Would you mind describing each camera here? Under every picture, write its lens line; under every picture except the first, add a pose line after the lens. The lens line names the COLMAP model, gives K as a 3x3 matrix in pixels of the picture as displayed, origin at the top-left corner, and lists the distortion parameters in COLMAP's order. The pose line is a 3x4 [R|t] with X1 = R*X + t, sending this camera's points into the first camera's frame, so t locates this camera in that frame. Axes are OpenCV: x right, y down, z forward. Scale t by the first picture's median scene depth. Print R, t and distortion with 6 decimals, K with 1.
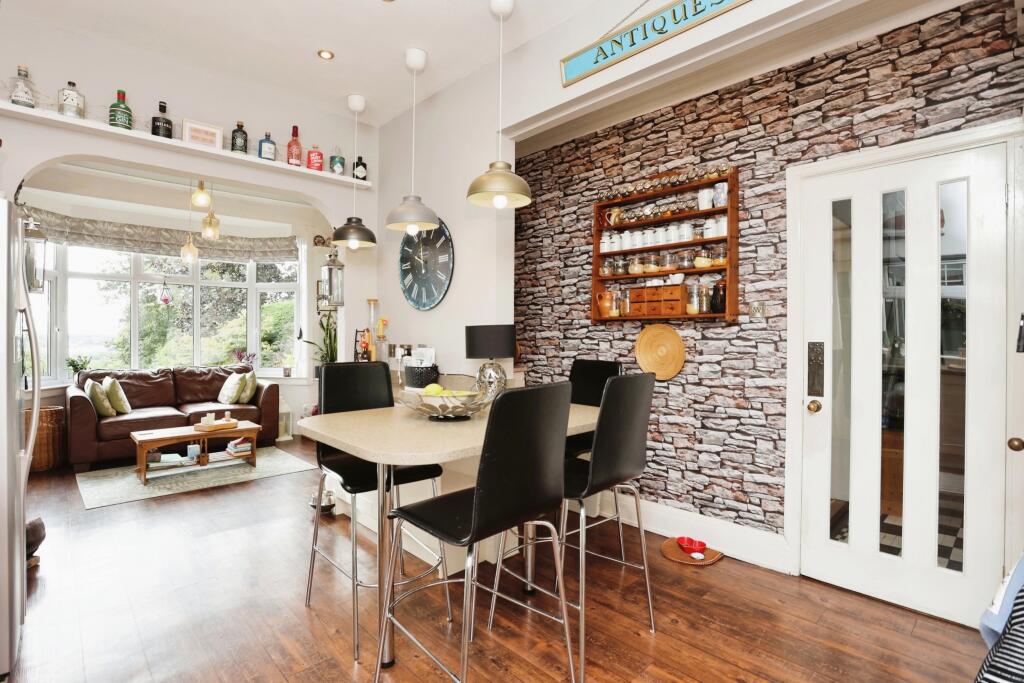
lens RADIAL K [[504.7, 0, 513.3], [0, 504.7, 333.5], [0, 0, 1]] dist [-0.016325, 0.000940]
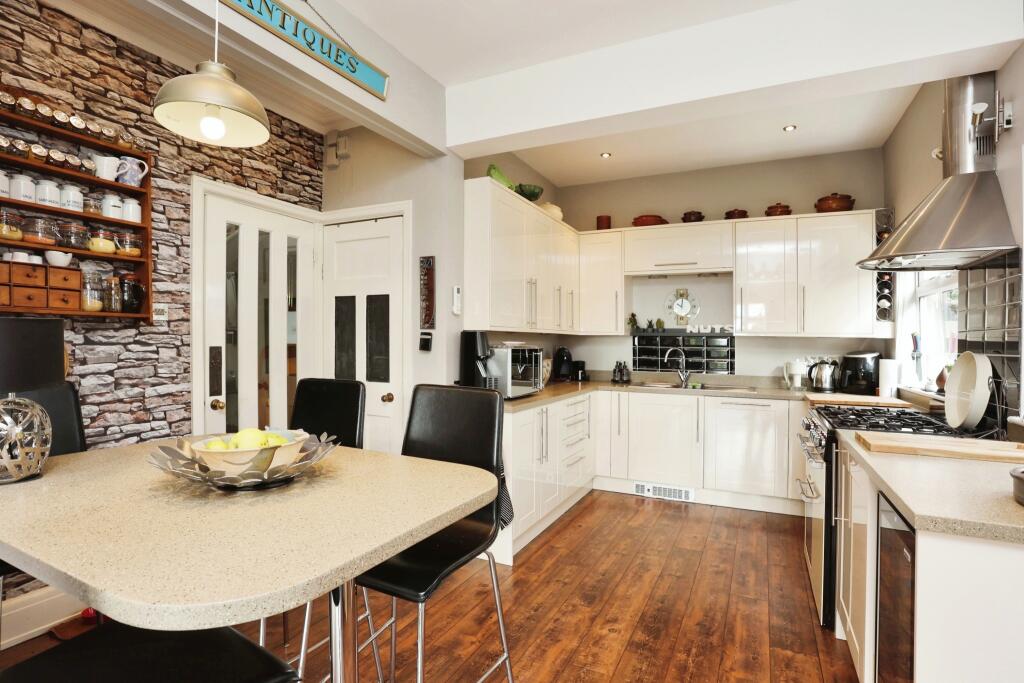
lens RADIAL K [[504.7, 0, 513.1], [0, 504.7, 347.0], [0, 0, 1]] dist [-0.016325, 0.000940]
pose [[-0.321138, -0.011255, 0.946966, -0.581595], [-0.014727, 0.999868, 0.006889, 0.001229], [-0.946918, -0.011734, -0.321261, 0.661501]]
